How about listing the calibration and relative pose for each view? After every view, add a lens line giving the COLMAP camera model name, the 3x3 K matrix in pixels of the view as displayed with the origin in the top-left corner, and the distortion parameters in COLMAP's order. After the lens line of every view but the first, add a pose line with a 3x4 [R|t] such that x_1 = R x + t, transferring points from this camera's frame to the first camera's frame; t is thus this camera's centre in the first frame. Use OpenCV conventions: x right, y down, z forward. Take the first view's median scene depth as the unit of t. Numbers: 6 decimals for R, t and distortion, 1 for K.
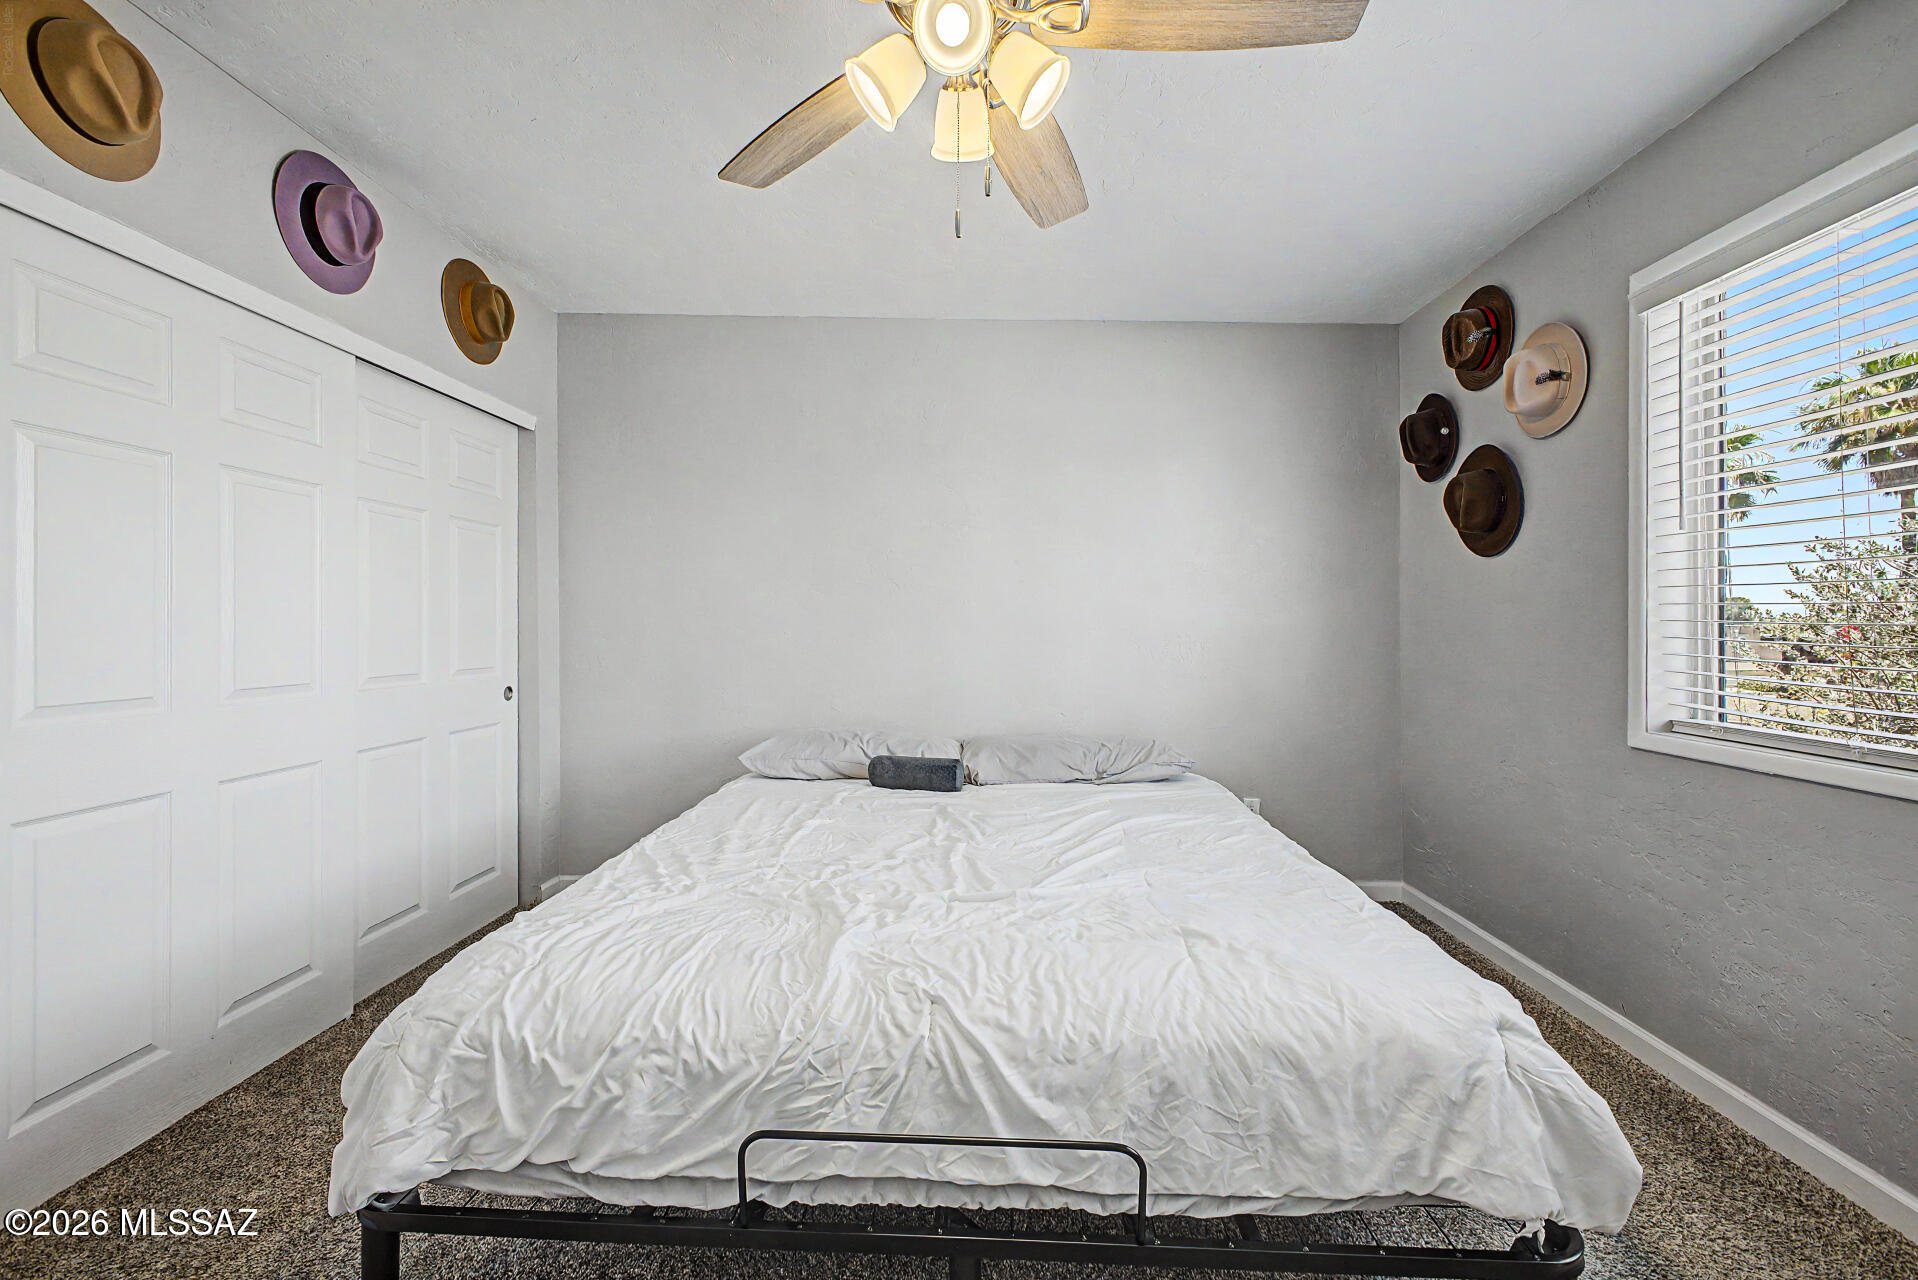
lens RADIAL K [[754.6, 0, 967.7], [0, 754.6, 630.9], [0, 0, 1]] dist [0.011873, -0.003264]
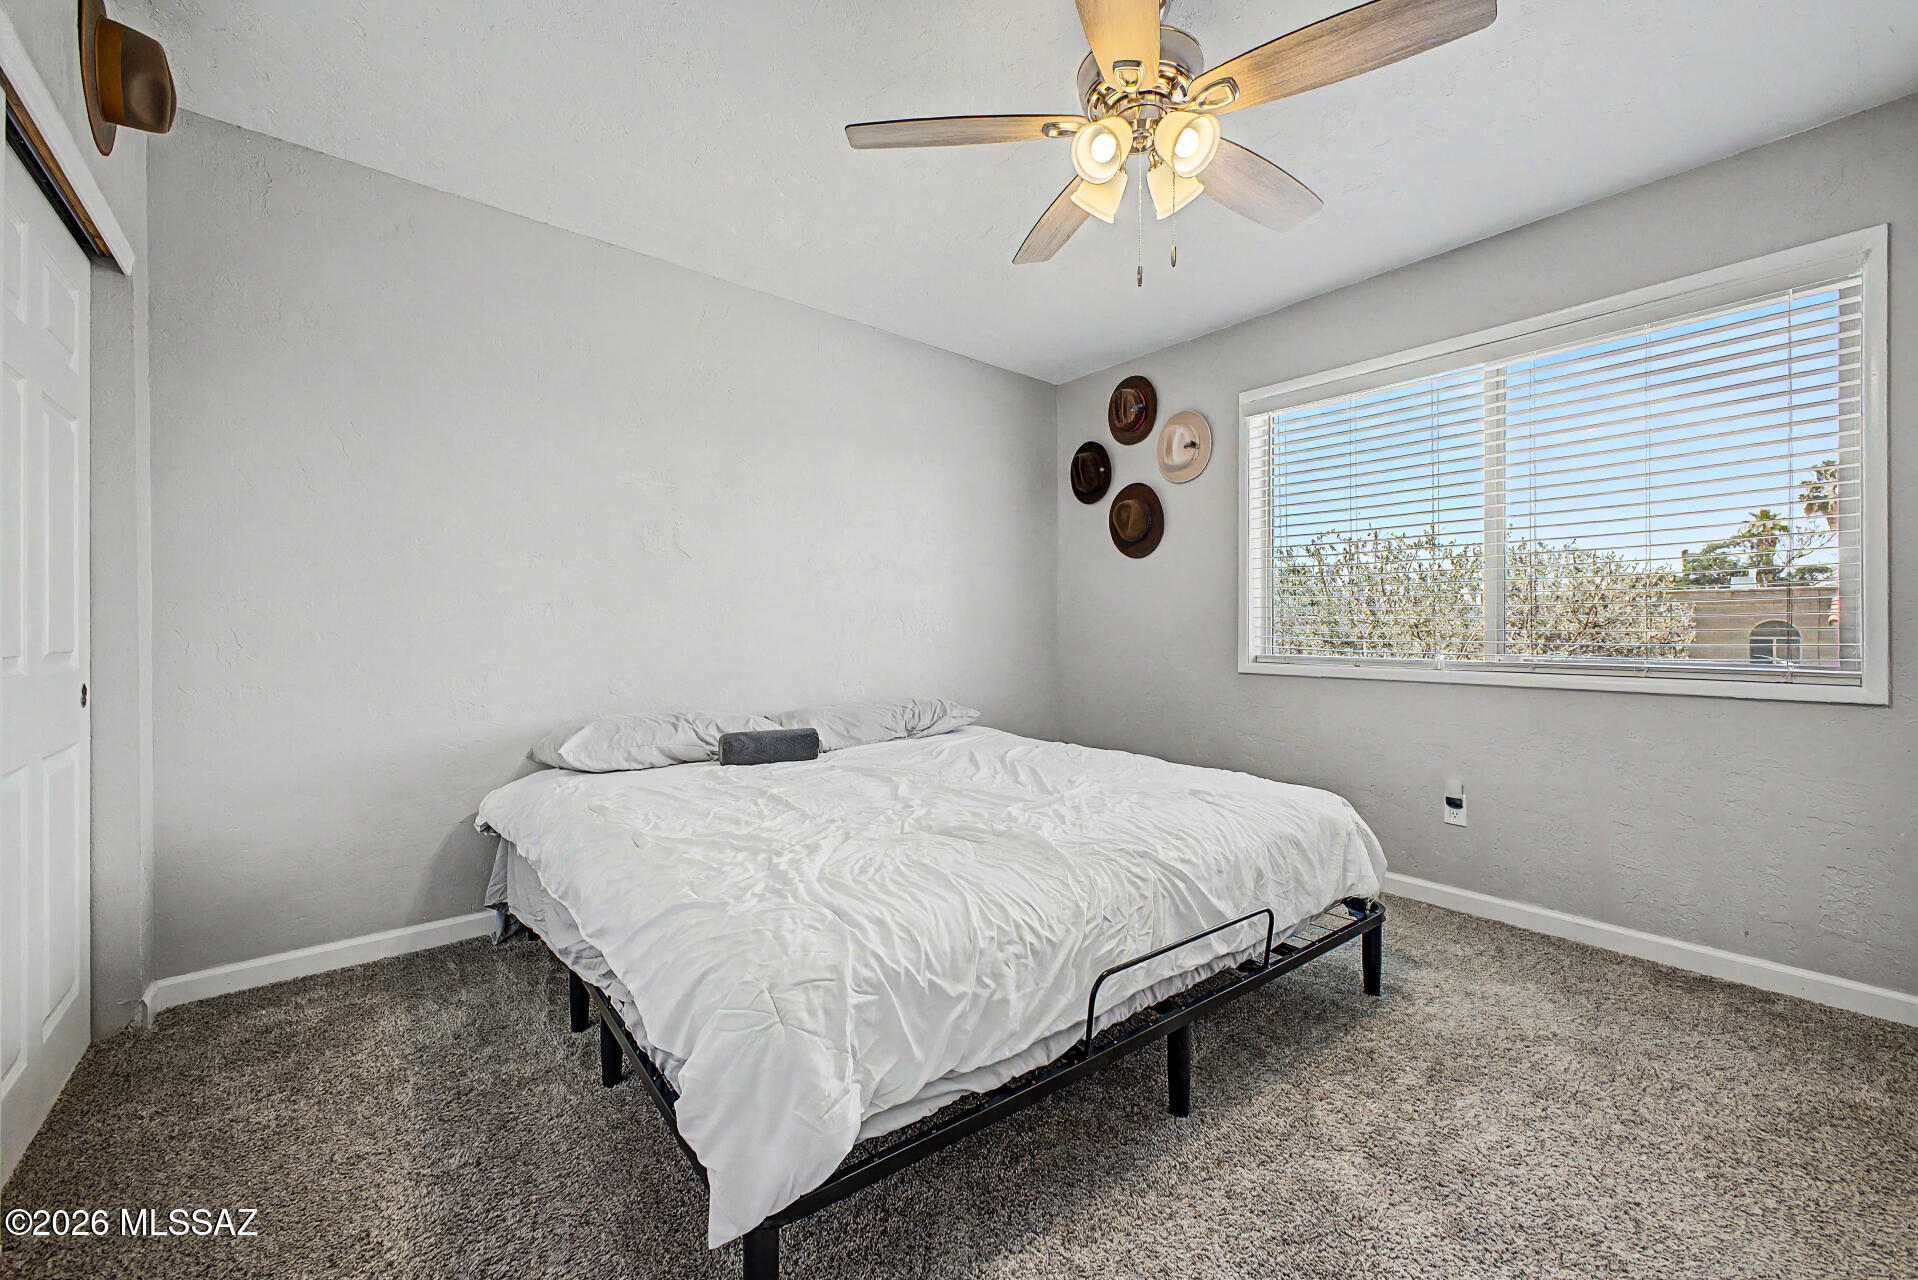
lens RADIAL K [[754.6, 0, 963.8], [0, 754.6, 630.1], [0, 0, 1]] dist [0.011873, -0.003264]
pose [[0.766079, -0.007205, 0.642706, -1.128096], [0.010328, 0.999946, -0.001101, 0.089878], [-0.642663, 0.007481, 0.766112, 0.177955]]
